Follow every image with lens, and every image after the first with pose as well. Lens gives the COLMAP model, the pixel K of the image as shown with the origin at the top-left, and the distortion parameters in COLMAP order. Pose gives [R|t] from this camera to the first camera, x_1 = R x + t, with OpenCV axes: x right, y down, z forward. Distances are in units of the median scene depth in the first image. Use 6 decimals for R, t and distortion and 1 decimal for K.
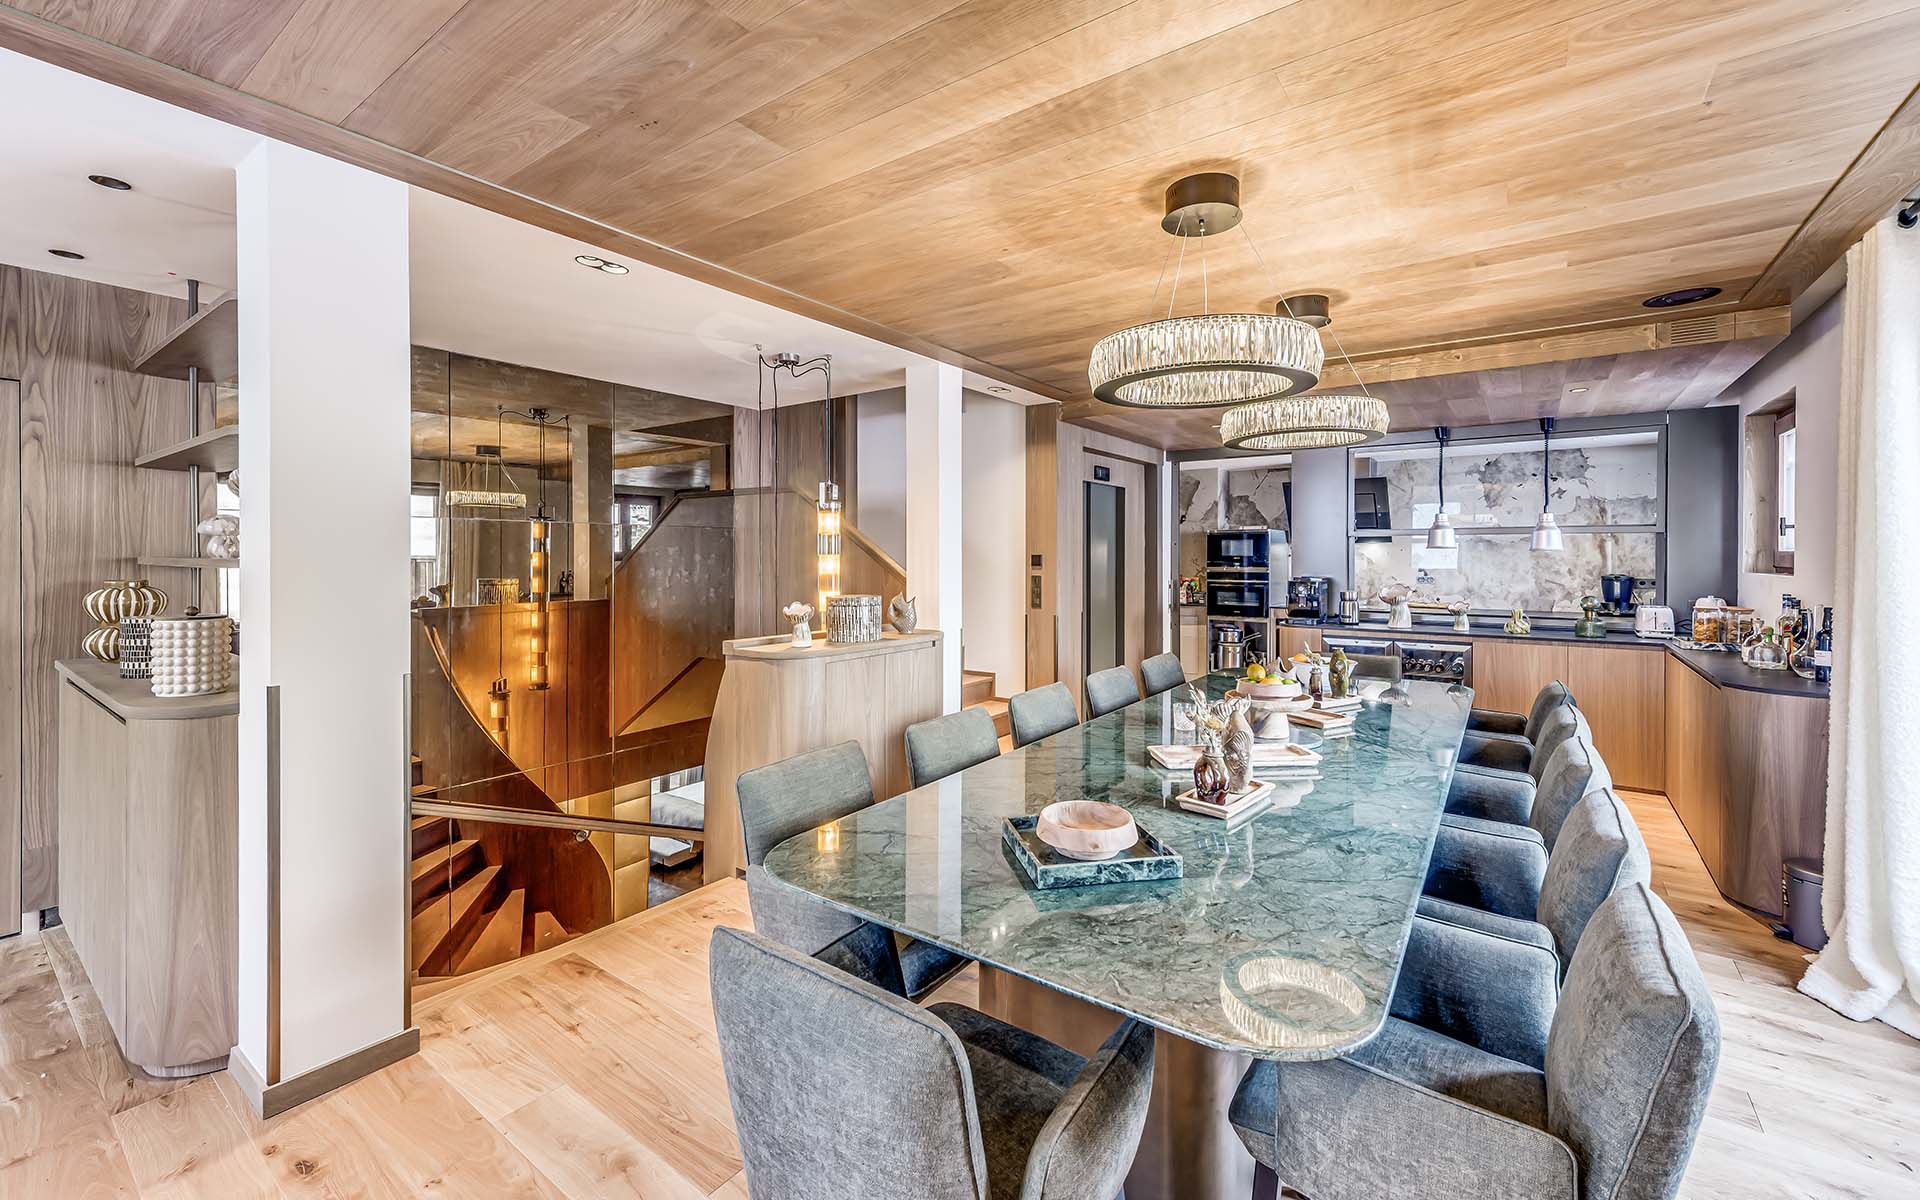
lens RADIAL K [[768.8, 0, 917.2], [0, 768.8, 556.9], [0, 0, 1]] dist [0.001200, 0.000025]
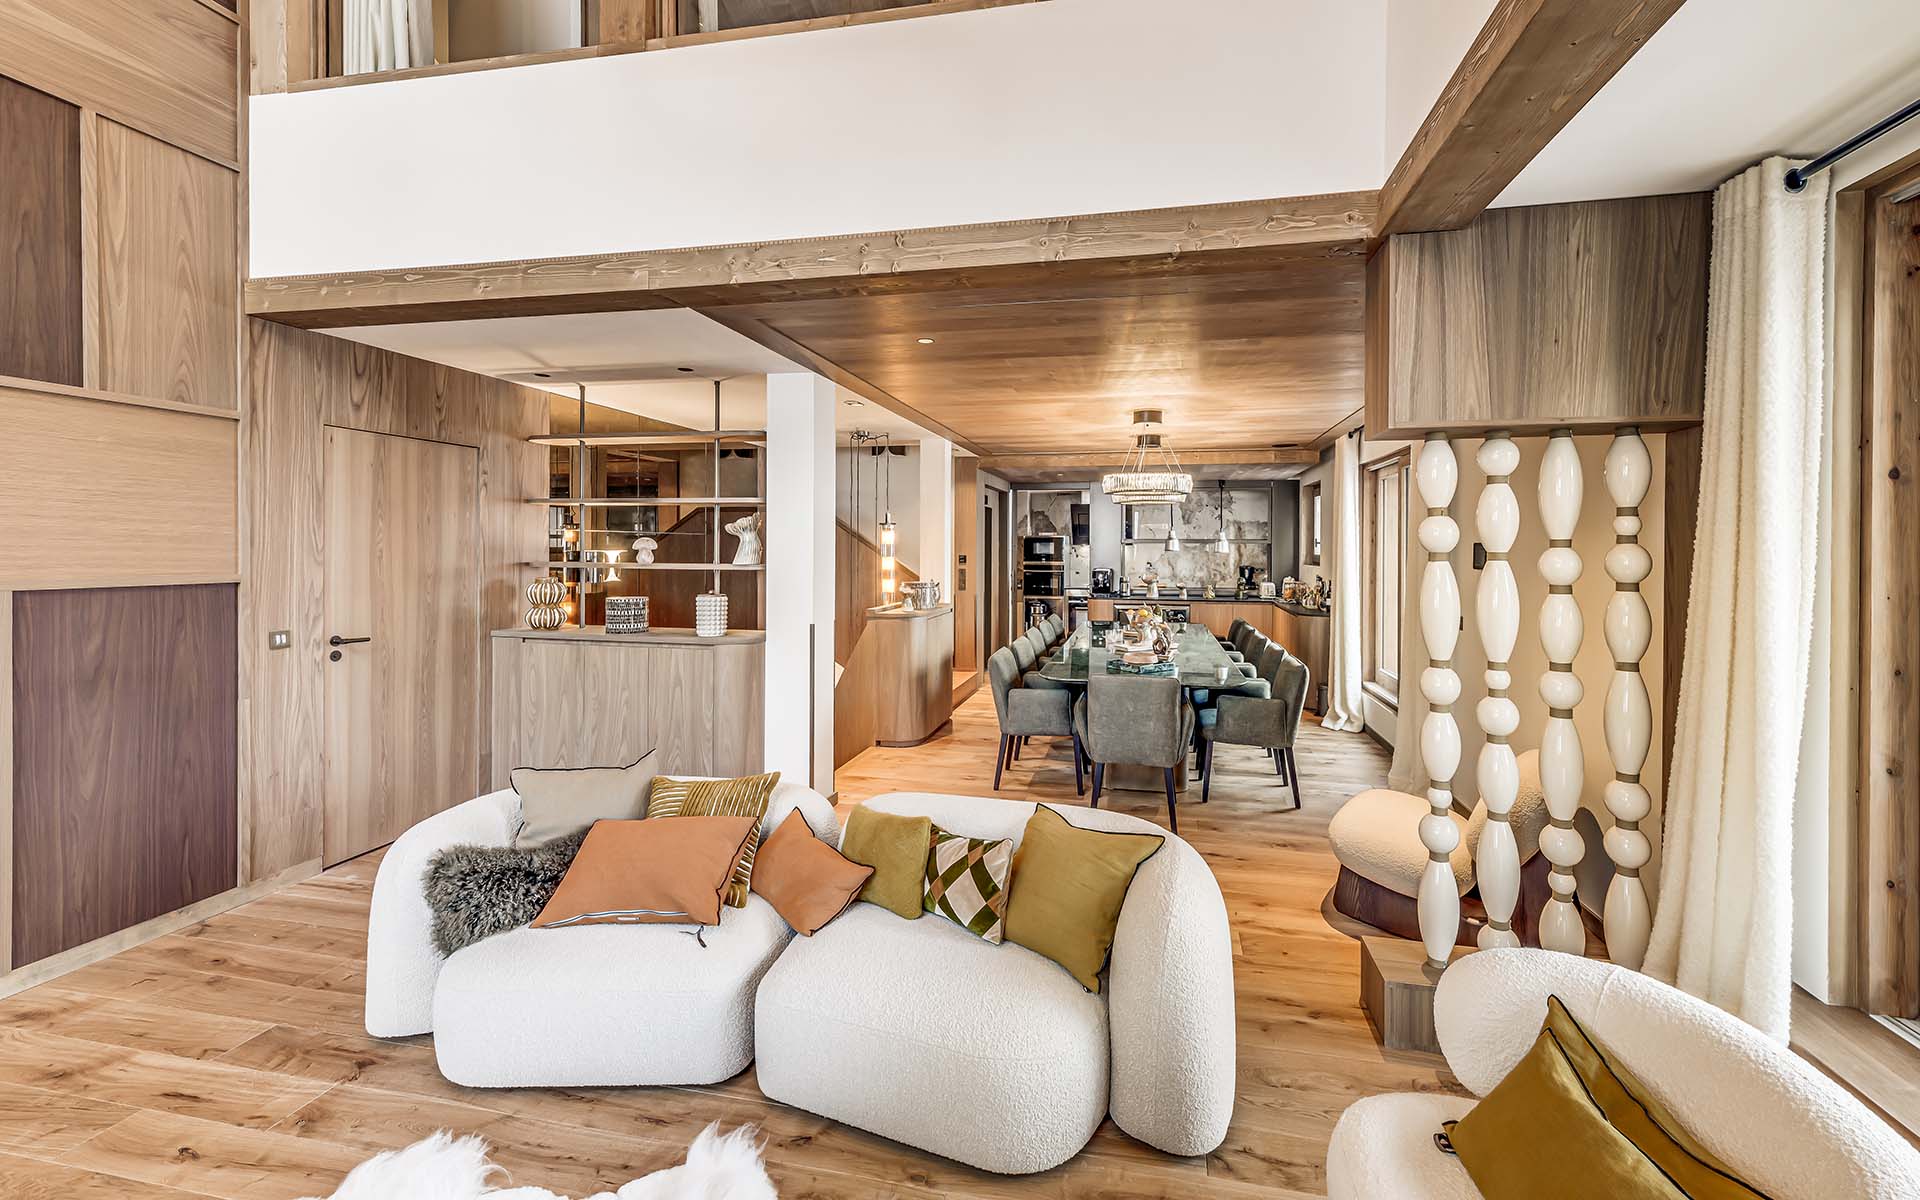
lens RADIAL K [[792.5, 0, 965.1], [0, 792.5, 547.9], [0, 0, 1]] dist [0.002646, 0.000295]
pose [[0.907847, 0.002786, 0.419293, -0.526500], [-0.003528, 0.999993, 0.000995, -0.019995], [-0.419288, -0.002382, 0.907850, -0.454765]]
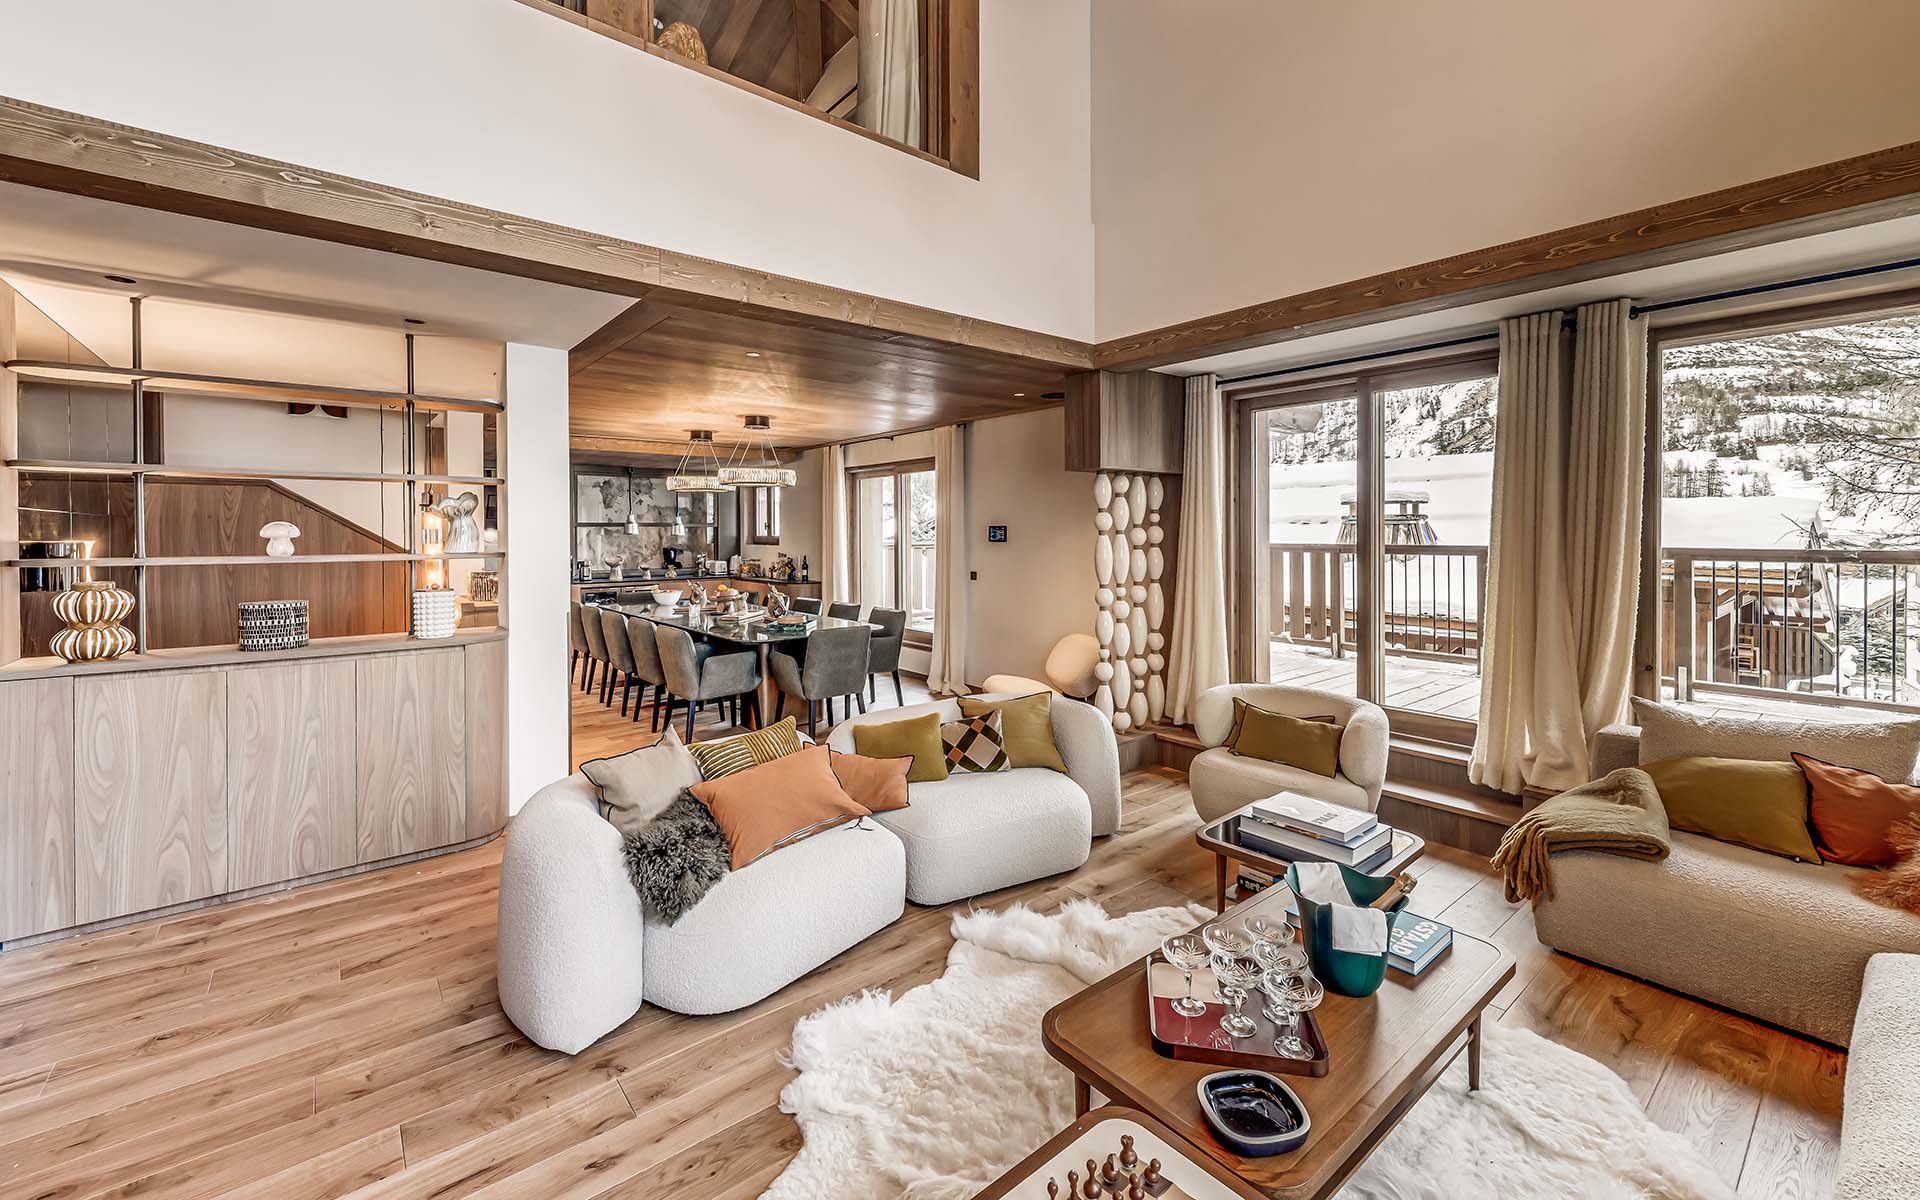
lens RADIAL K [[795.6, 0, 962.3], [0, 795.6, 532.7], [0, 0, 1]] dist [-0.001145, -0.000220]
pose [[0.228678, -0.004531, 0.973492, -1.033776], [0.005001, 0.999981, 0.003480, -0.019569], [-0.973489, 0.004072, 0.228696, -0.193958]]
